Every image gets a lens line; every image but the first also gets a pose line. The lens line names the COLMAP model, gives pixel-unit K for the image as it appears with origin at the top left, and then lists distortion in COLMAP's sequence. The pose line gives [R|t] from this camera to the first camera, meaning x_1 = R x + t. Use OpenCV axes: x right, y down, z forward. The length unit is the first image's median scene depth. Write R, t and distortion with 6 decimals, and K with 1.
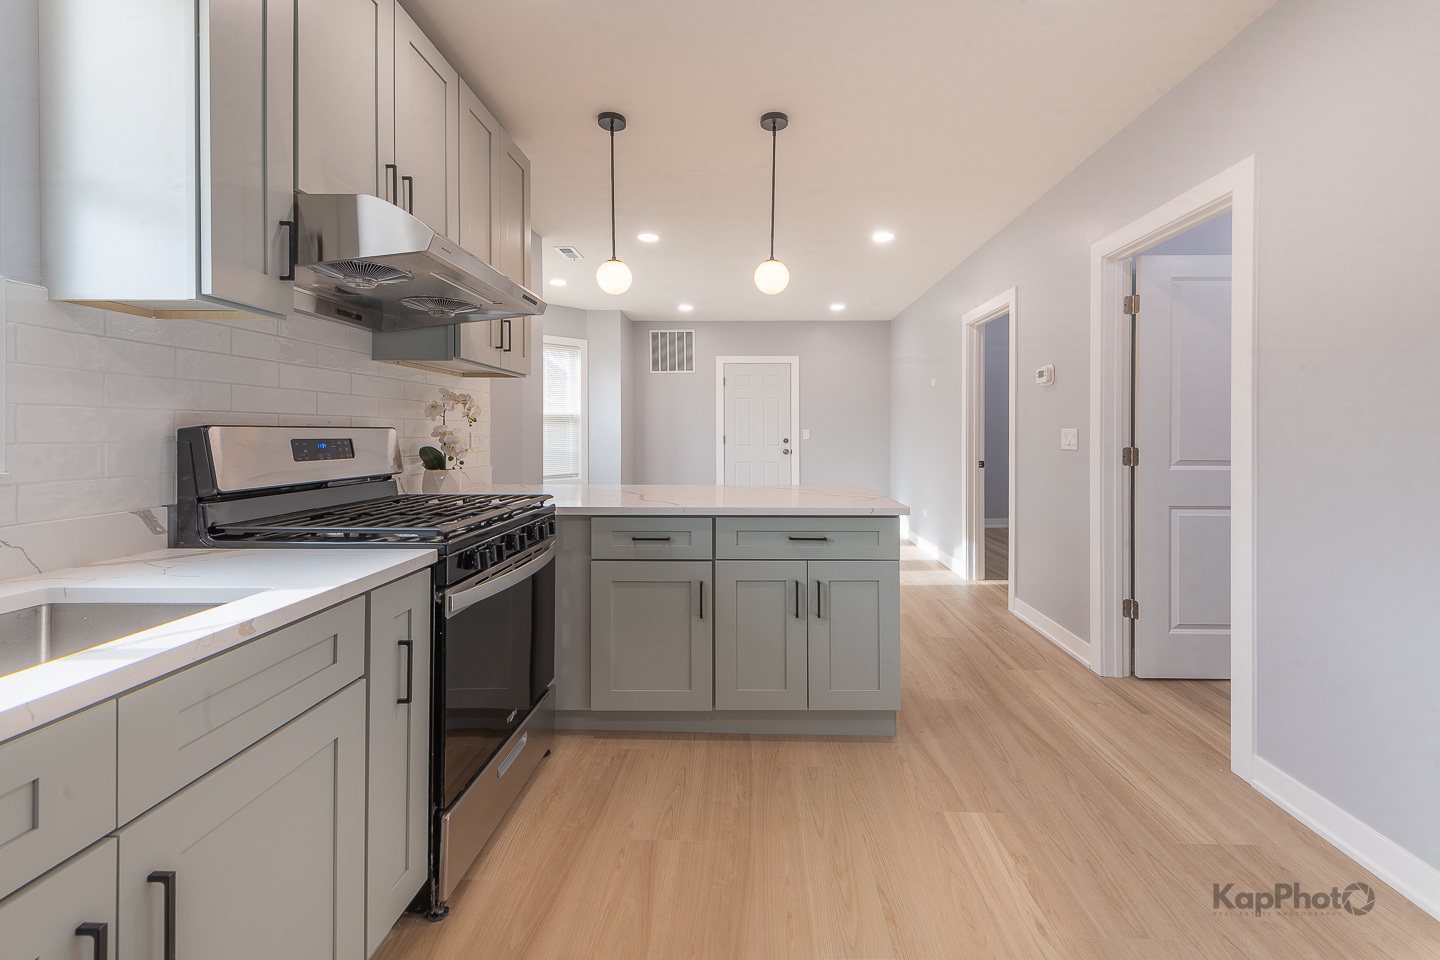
lens RADIAL K [[599.9, 0, 771.5], [0, 599.9, 447.3], [0, 0, 1]] dist [0.006002, 0.000068]
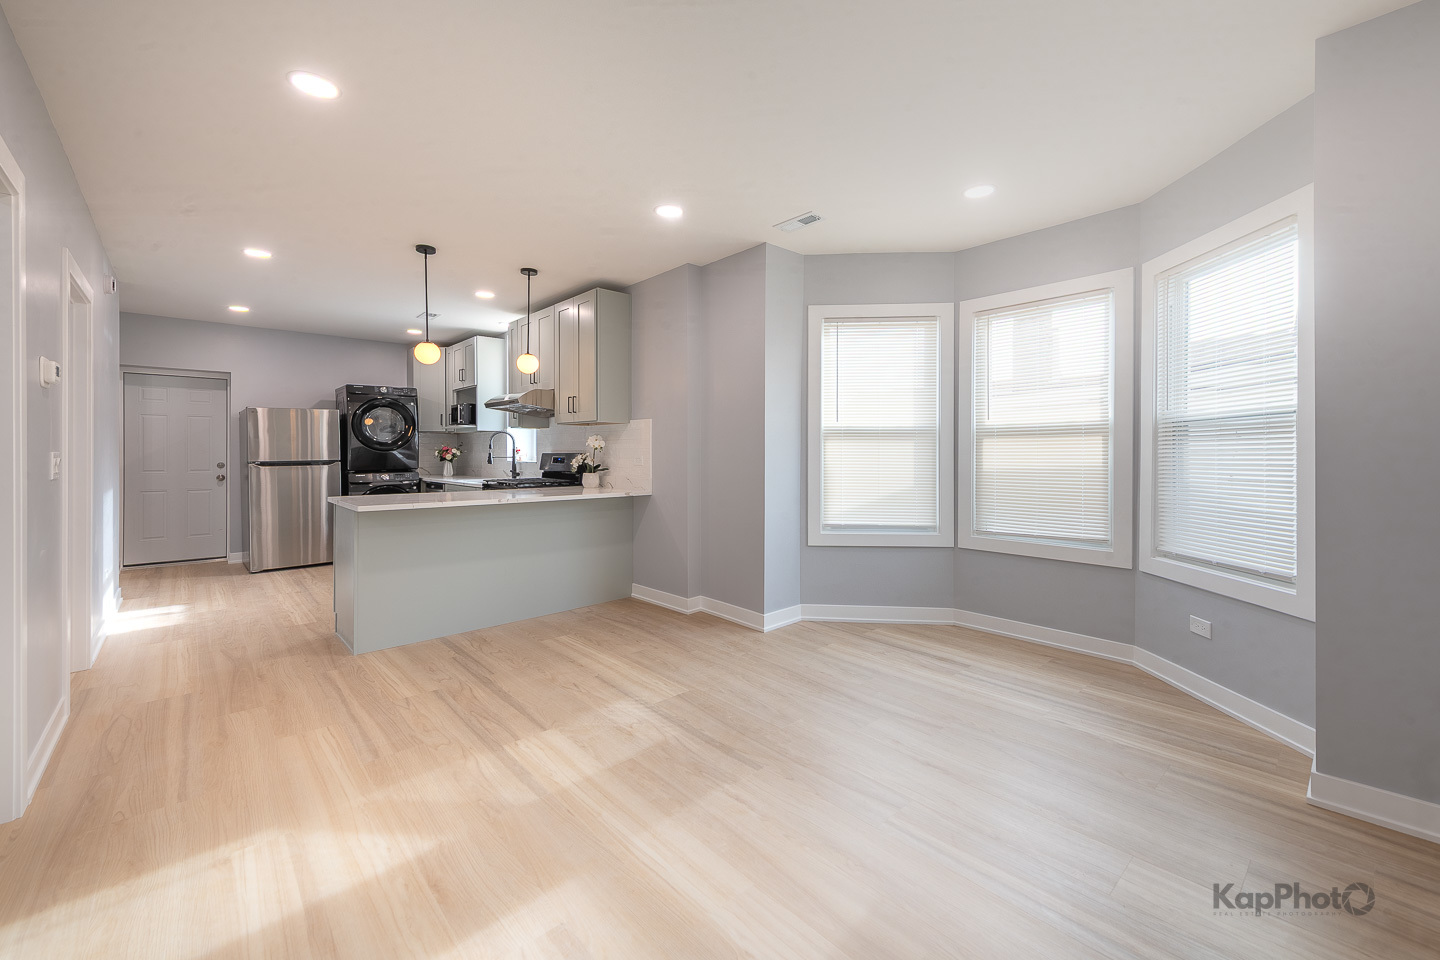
lens RADIAL K [[624.7, 0, 773.1], [0, 624.7, 450.1], [0, 0, 1]] dist [0.013175, -0.000412]
pose [[-0.743654, 0.013032, -0.668438, 0.494940], [-0.004610, 0.999686, 0.024620, -0.103151], [0.668549, 0.021390, -0.743360, 3.274502]]
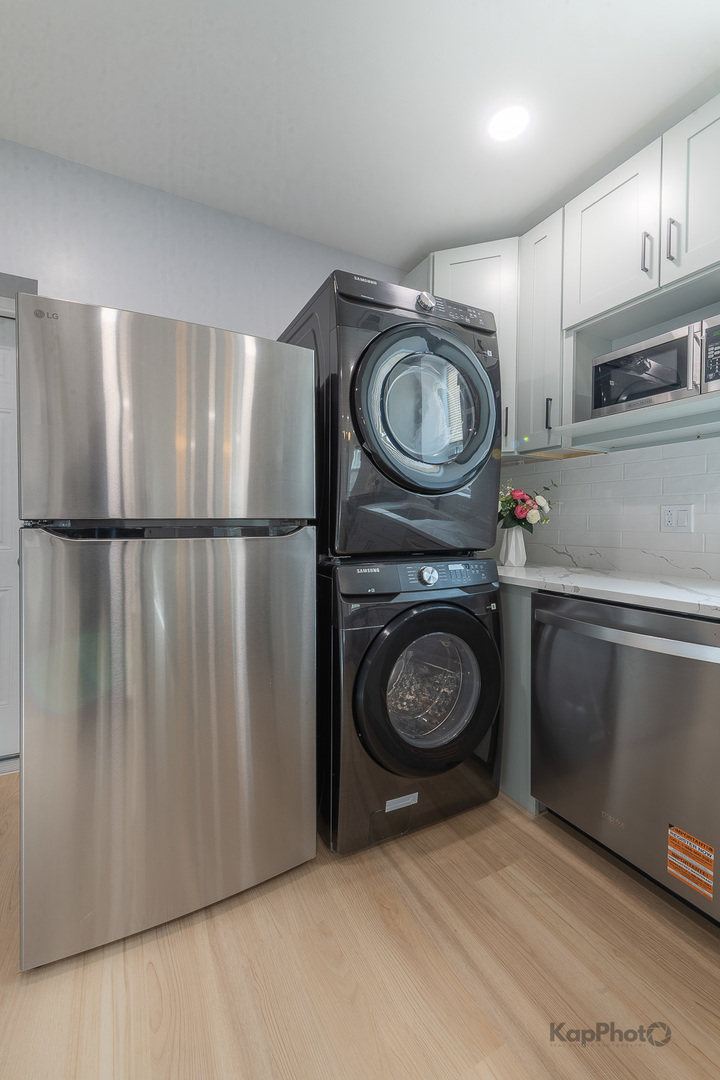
lens RADIAL K [[432.7, 0, 374.9], [0, 432.7, 525.5], [0, 0, 1]] dist [0.008163, -0.000350]
pose [[-0.881257, 0.005487, -0.472606, 0.248706], [-0.009328, 0.999536, 0.028999, 0.015592], [0.472546, 0.029964, -0.880796, 0.326413]]
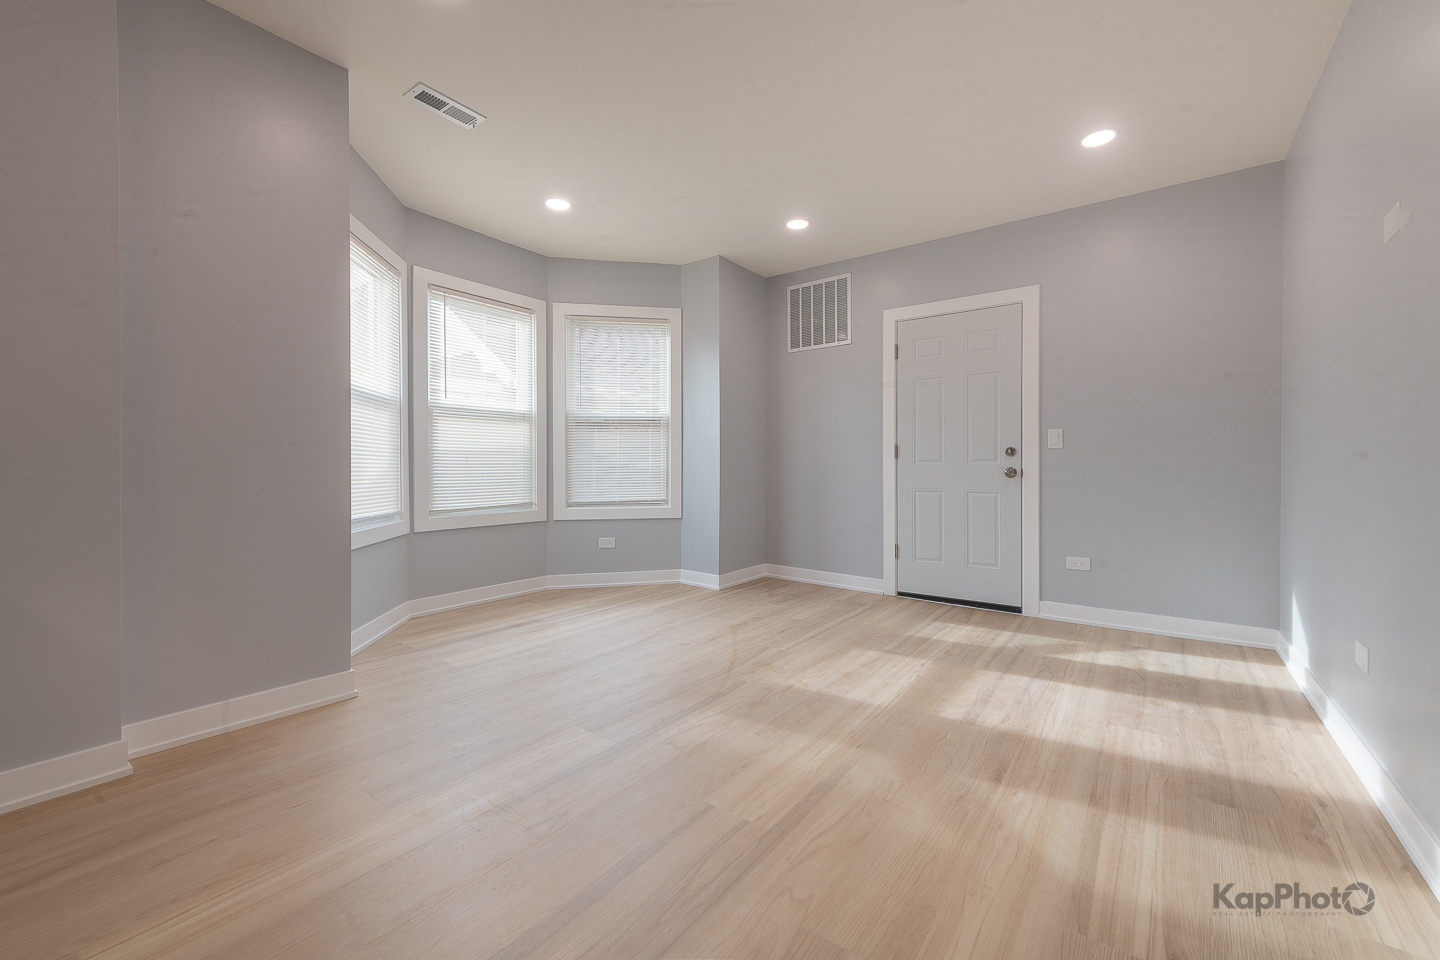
lens RADIAL K [[582.1, 0, 711.6], [0, 582.1, 474.6], [0, 0, 1]] dist [0.010139, -0.000303]
pose [[0.790279, 0.019894, -0.612424, 0.465006], [-0.021523, 0.999757, 0.004702, 0.044756], [0.612369, 0.009465, 0.790515, 1.502508]]
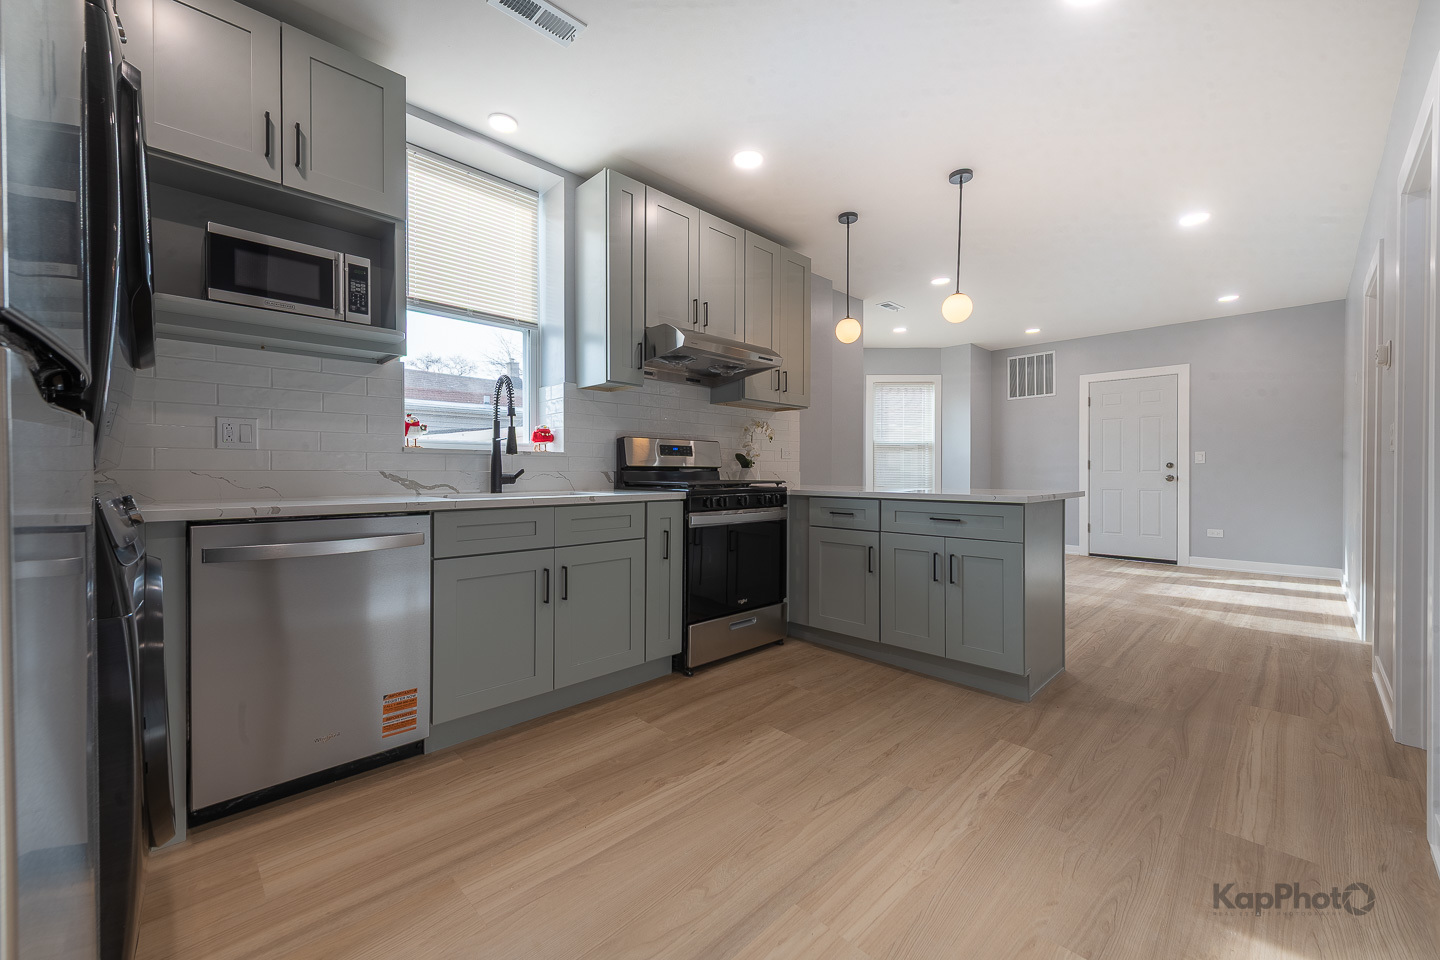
lens RADIAL K [[588.5, 0, 719.1], [0, 588.5, 482.5], [0, 0, 1]] dist [-0.001890, -0.000491]
pose [[0.703324, 0.022644, -0.710509, 0.597788], [-0.022268, 0.999704, 0.009817, 0.070922], [0.710521, 0.008917, 0.703620, -0.208589]]
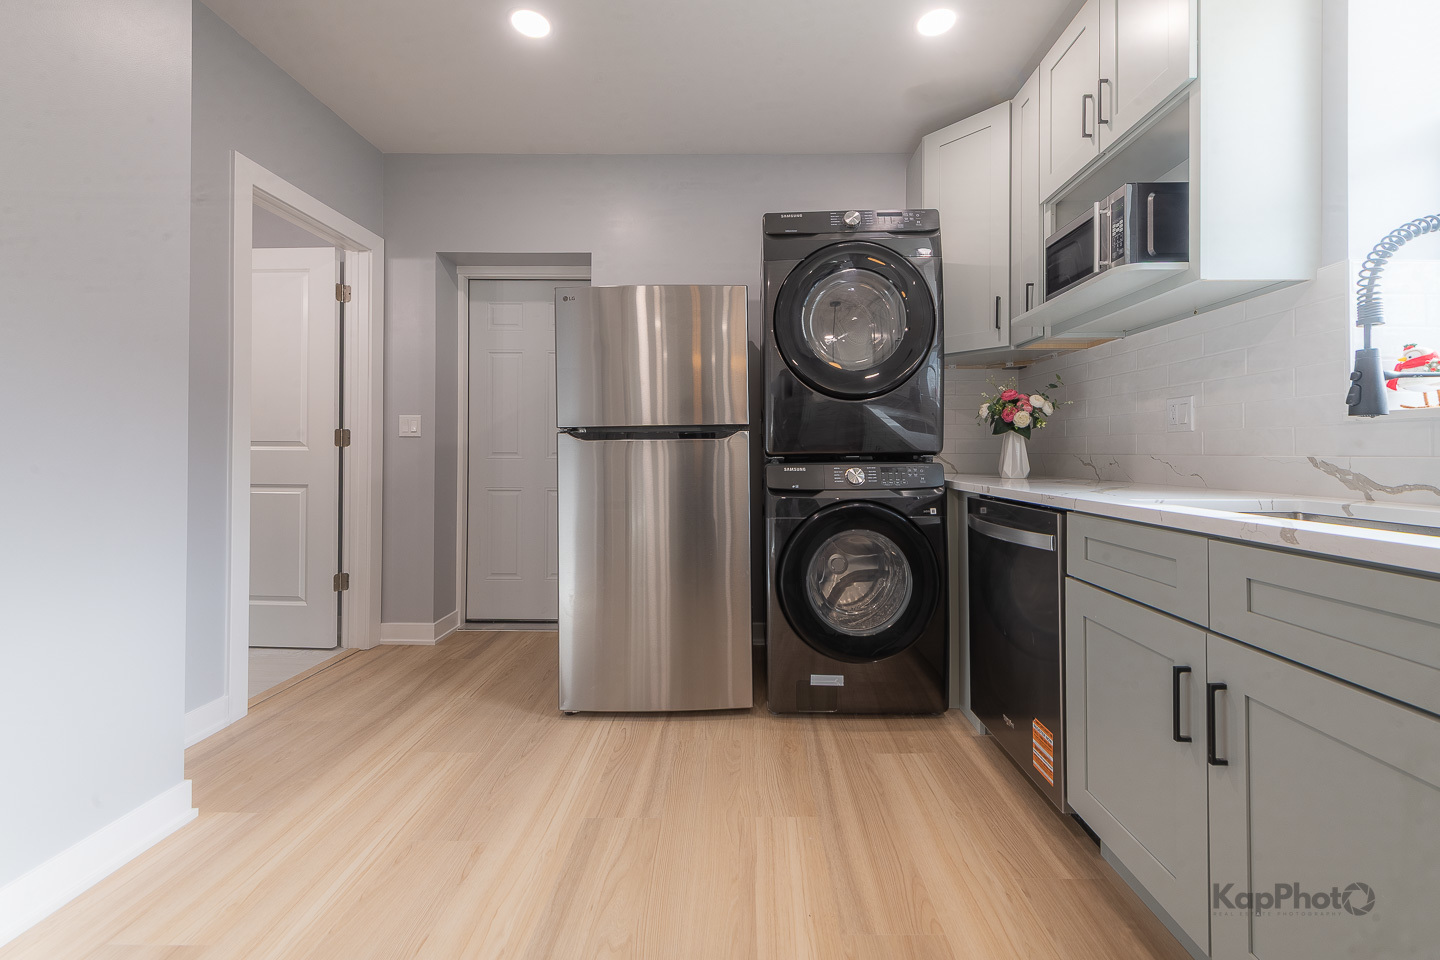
lens RADIAL K [[624.7, 0, 773.1], [0, 624.7, 450.1], [0, 0, 1]] dist [0.013175, -0.000412]
pose [[-0.999916, 0.012144, 0.004587, -0.006463], [0.012223, 0.999768, 0.017709, 0.048354], [-0.004371, 0.017764, -0.999833, 0.800477]]
